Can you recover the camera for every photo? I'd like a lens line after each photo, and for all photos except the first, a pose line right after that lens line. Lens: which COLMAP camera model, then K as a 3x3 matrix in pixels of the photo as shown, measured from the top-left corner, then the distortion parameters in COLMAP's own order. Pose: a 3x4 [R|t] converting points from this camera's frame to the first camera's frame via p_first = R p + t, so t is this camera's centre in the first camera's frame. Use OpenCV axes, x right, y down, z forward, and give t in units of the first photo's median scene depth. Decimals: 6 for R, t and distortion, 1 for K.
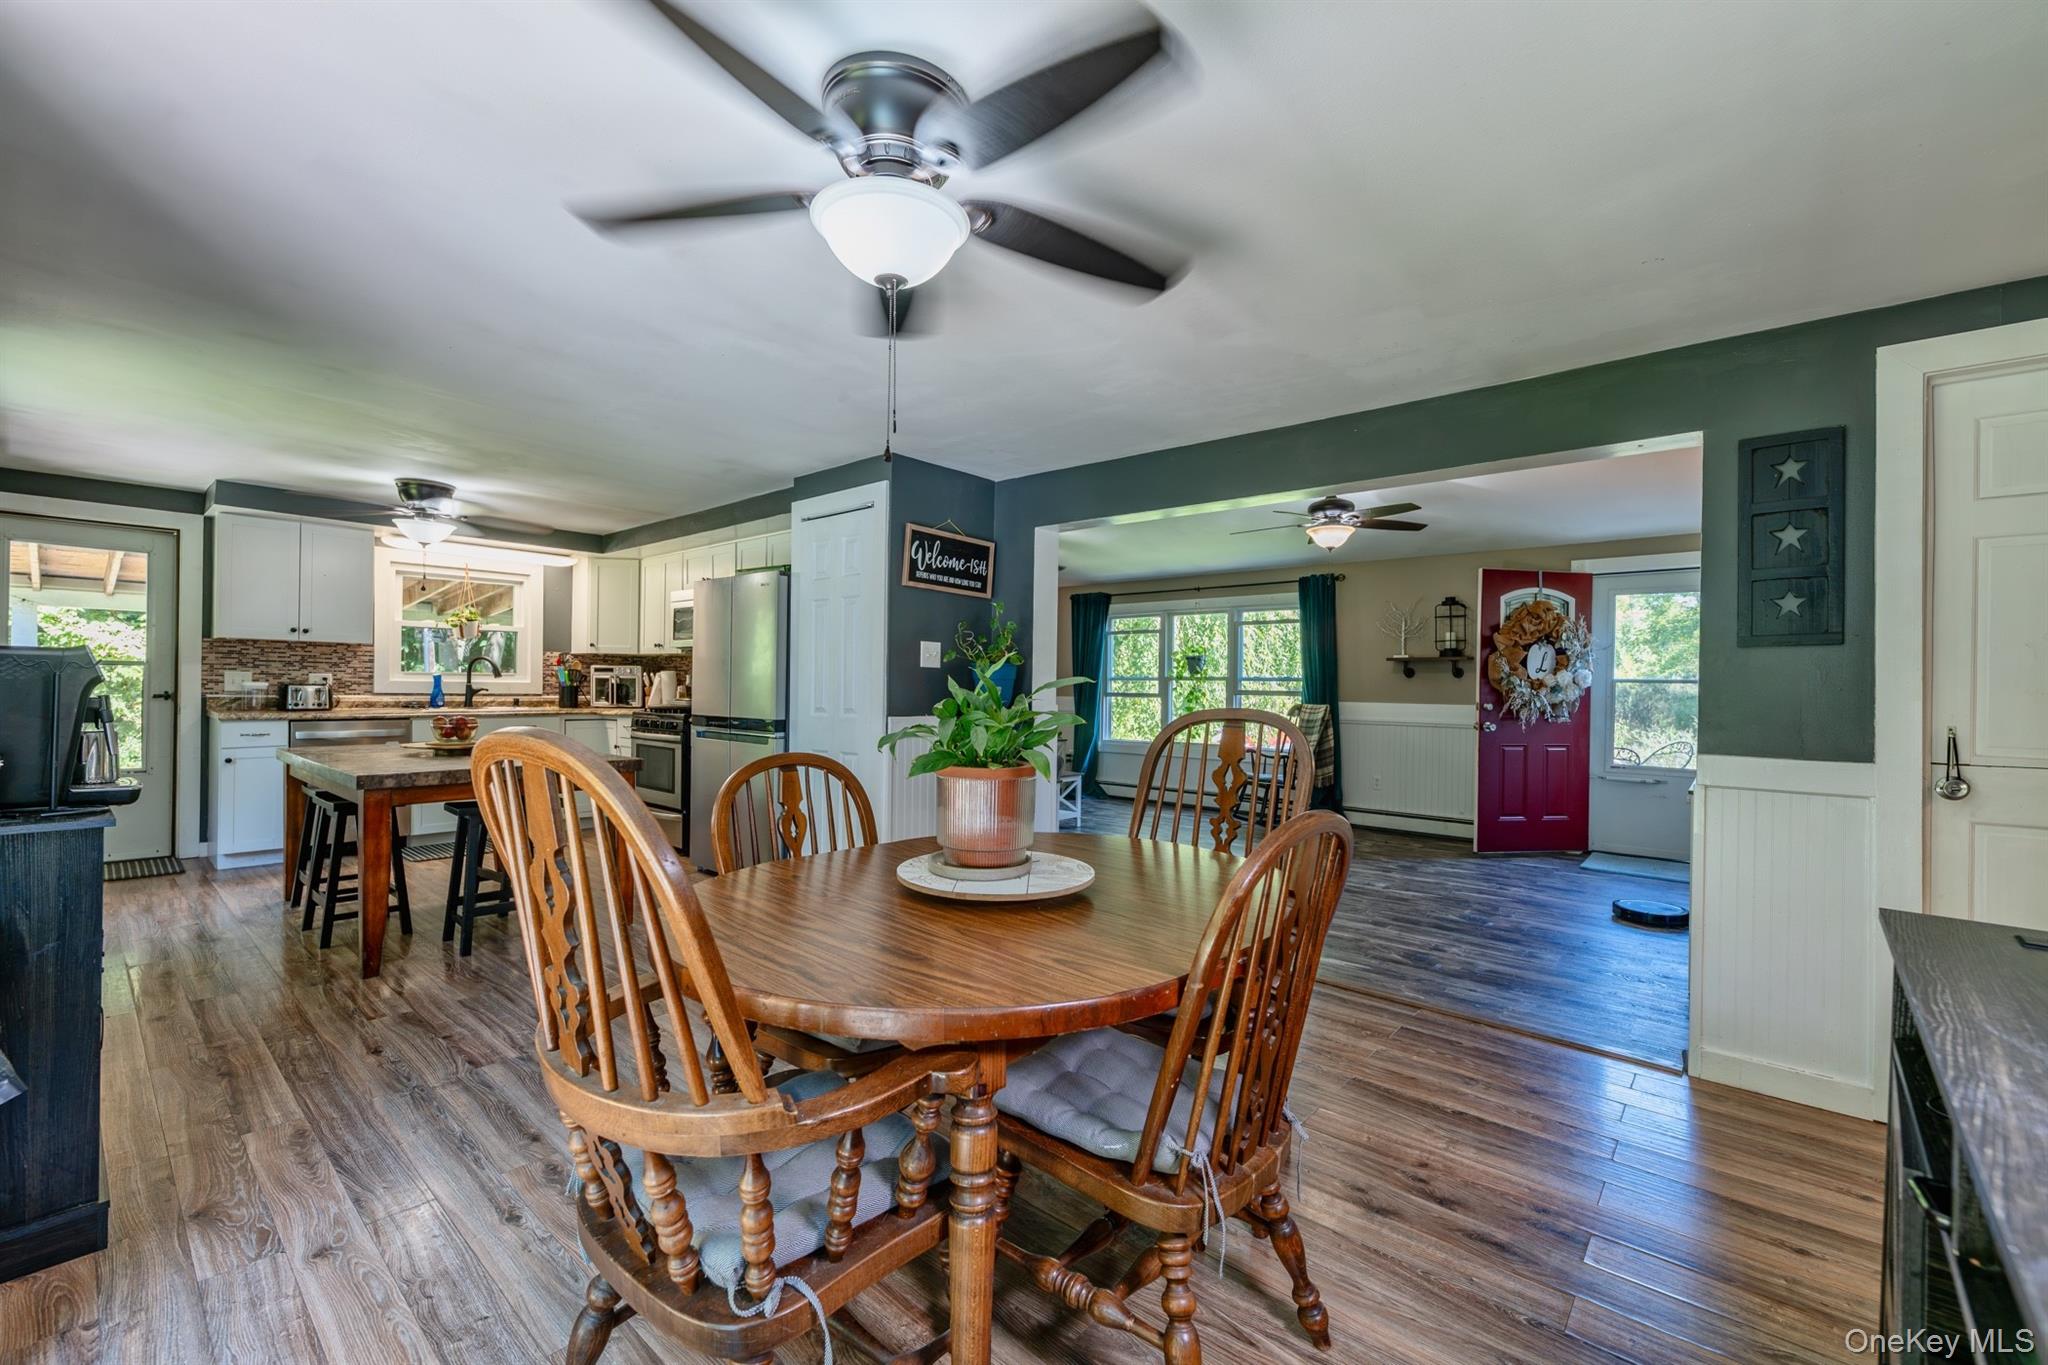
lens RADIAL K [[814.8, 0, 1026.6], [0, 814.8, 696.8], [0, 0, 1]] dist [-0.001747, -0.000067]
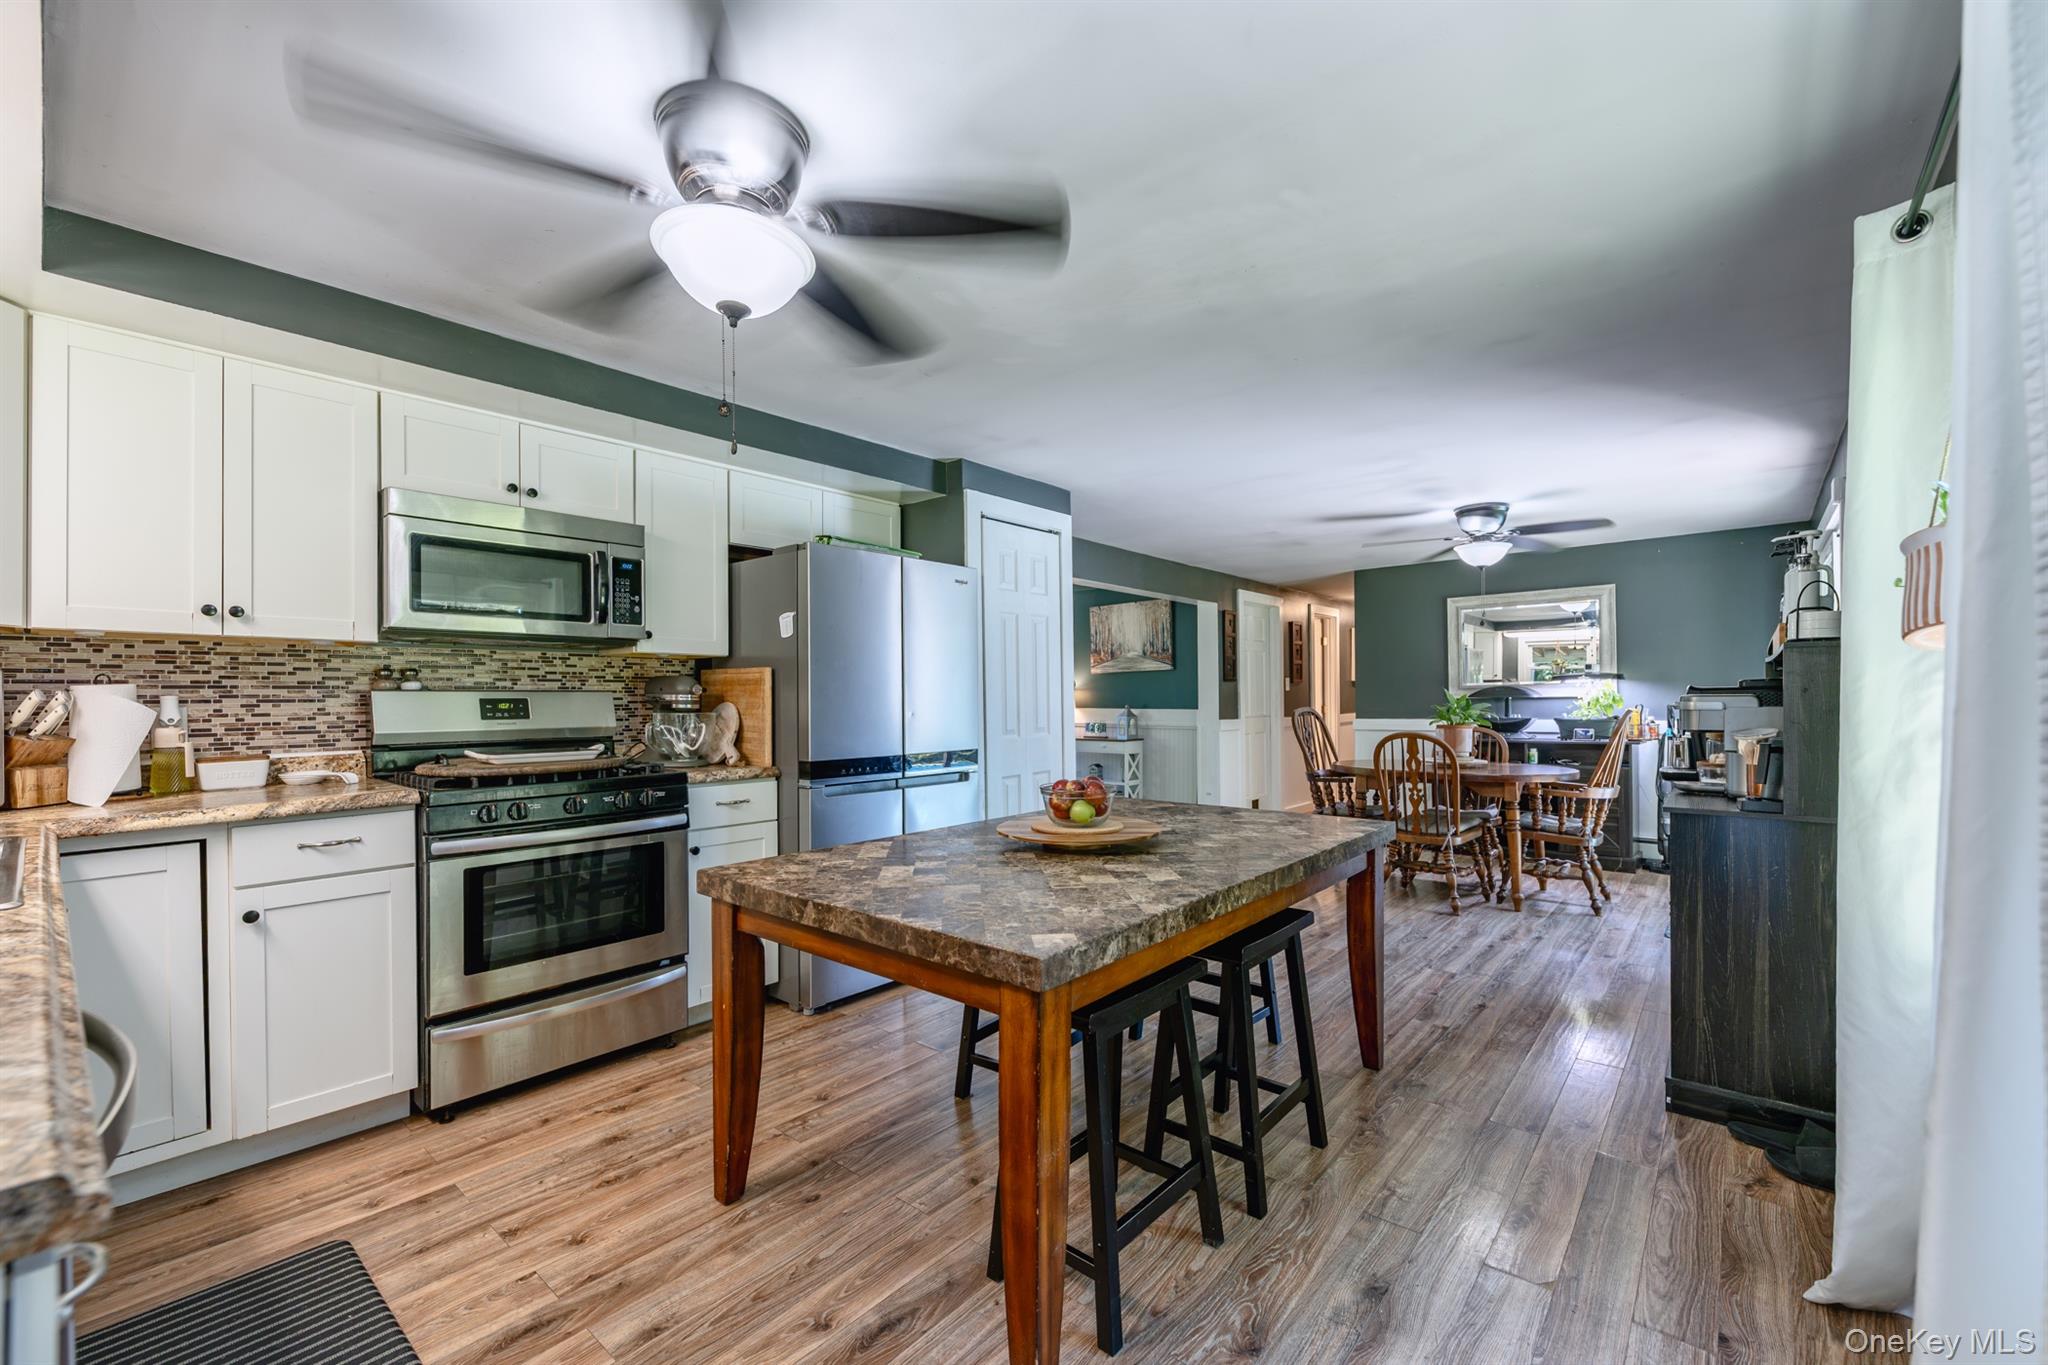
lens RADIAL K [[863.5, 0, 1036.5], [0, 863.5, 705.7], [0, 0, 1]] dist [0.003089, -0.000388]
pose [[-0.015710, -0.025599, 0.999549, -0.996067], [0.018388, 0.999496, 0.025886, -0.031634], [-0.999708, 0.018786, -0.015231, 0.803551]]
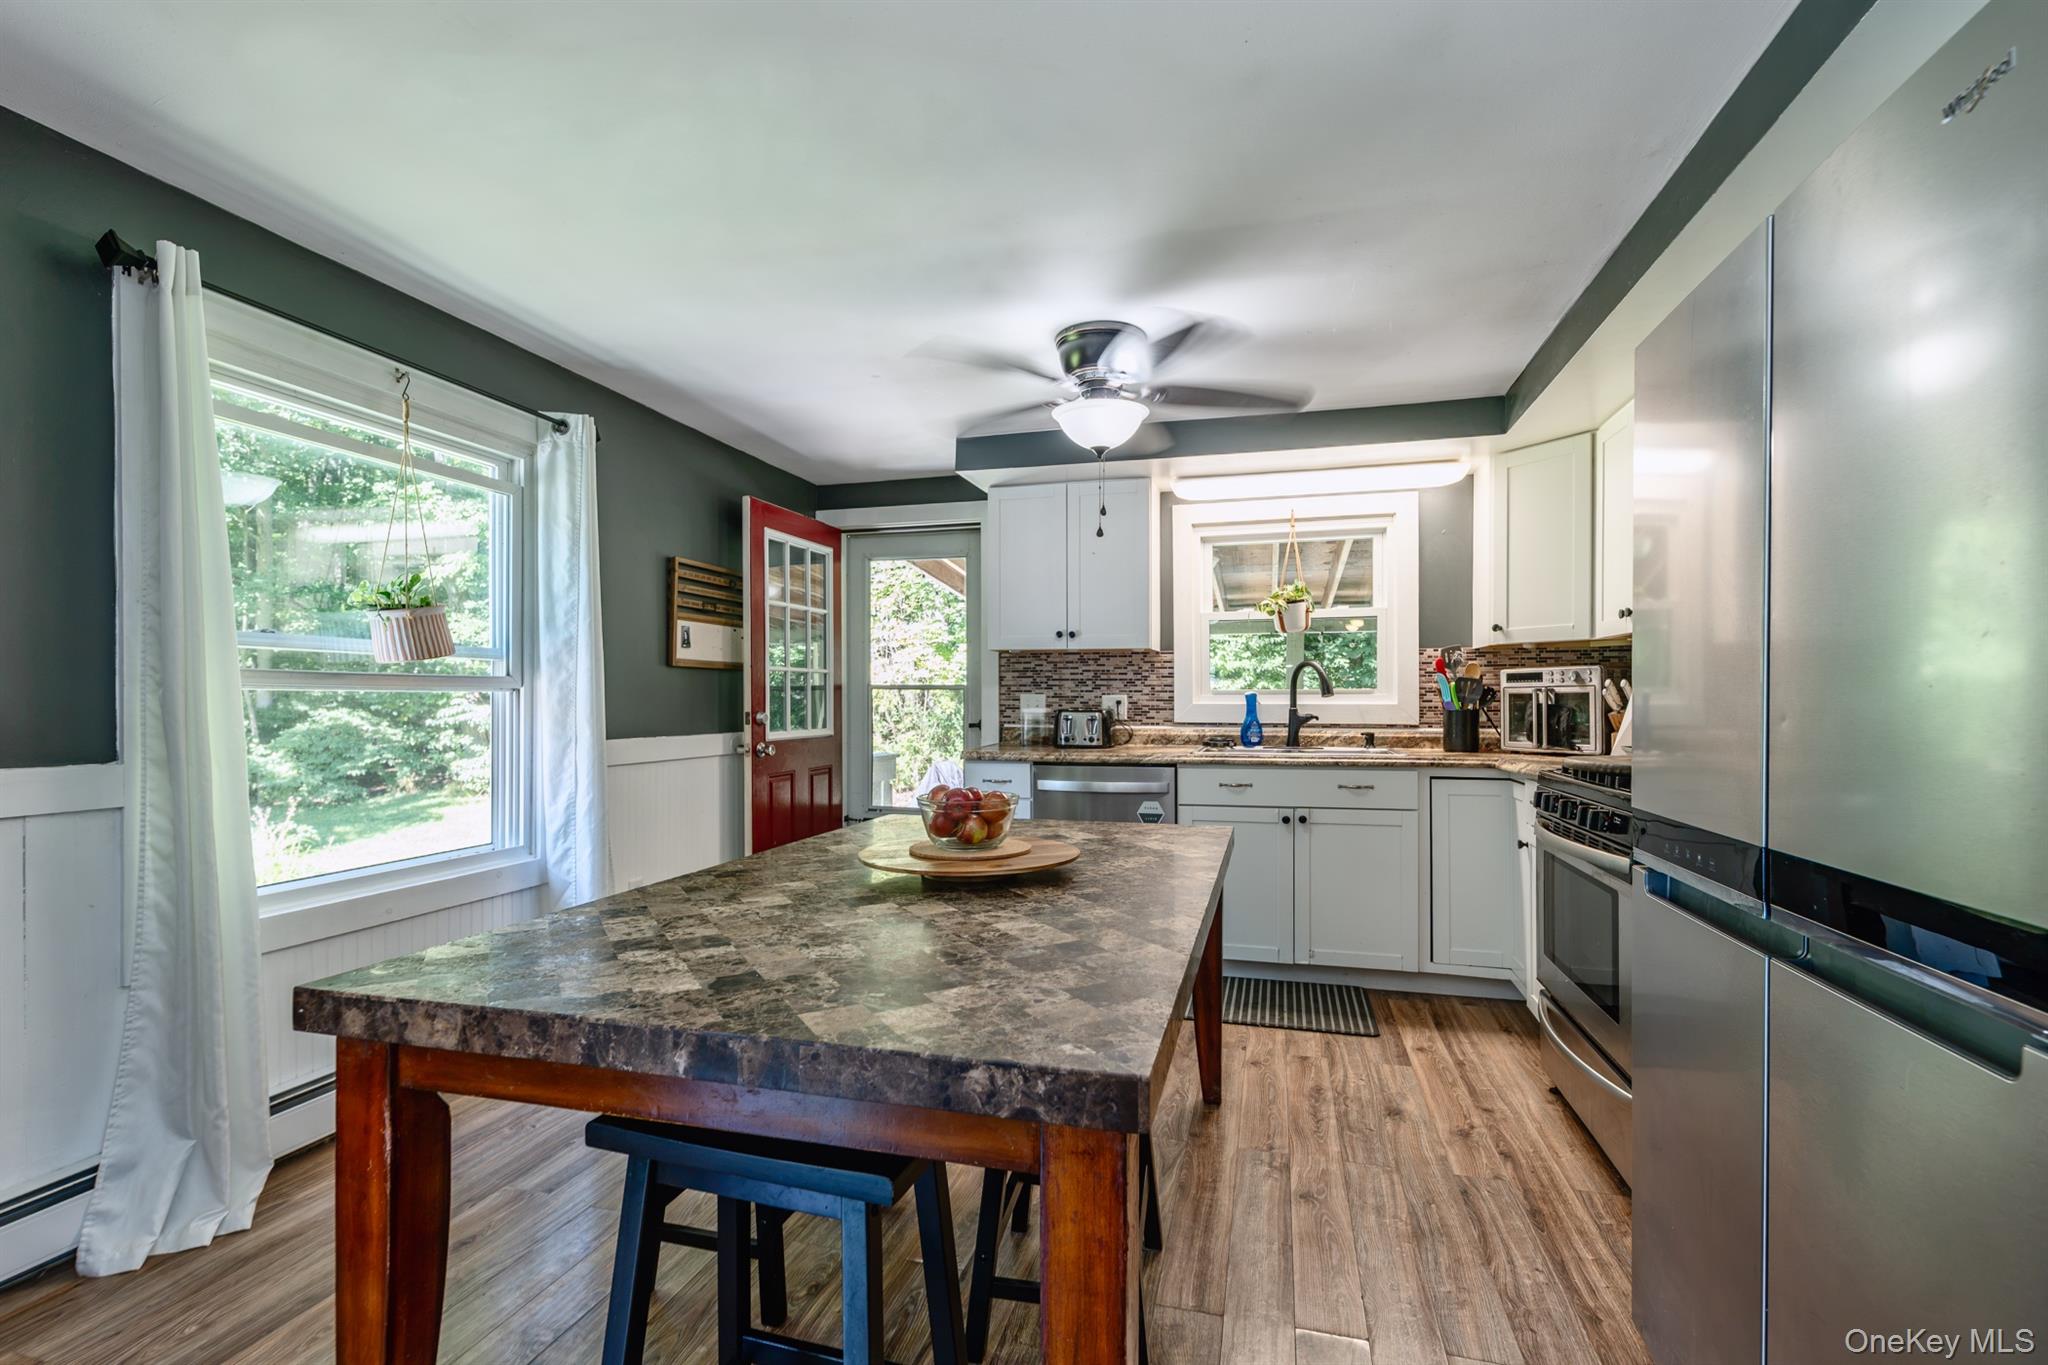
lens RADIAL K [[874.4, 0, 1039.0], [0, 874.4, 709.6], [0, 0, 1]] dist [-0.000073, 0.000125]
pose [[0.425836, -0.006078, -0.904780, -0.210809], [-0.004620, 0.999950, -0.008892, -0.009223], [0.904788, 0.007967, 0.425787, 0.649198]]
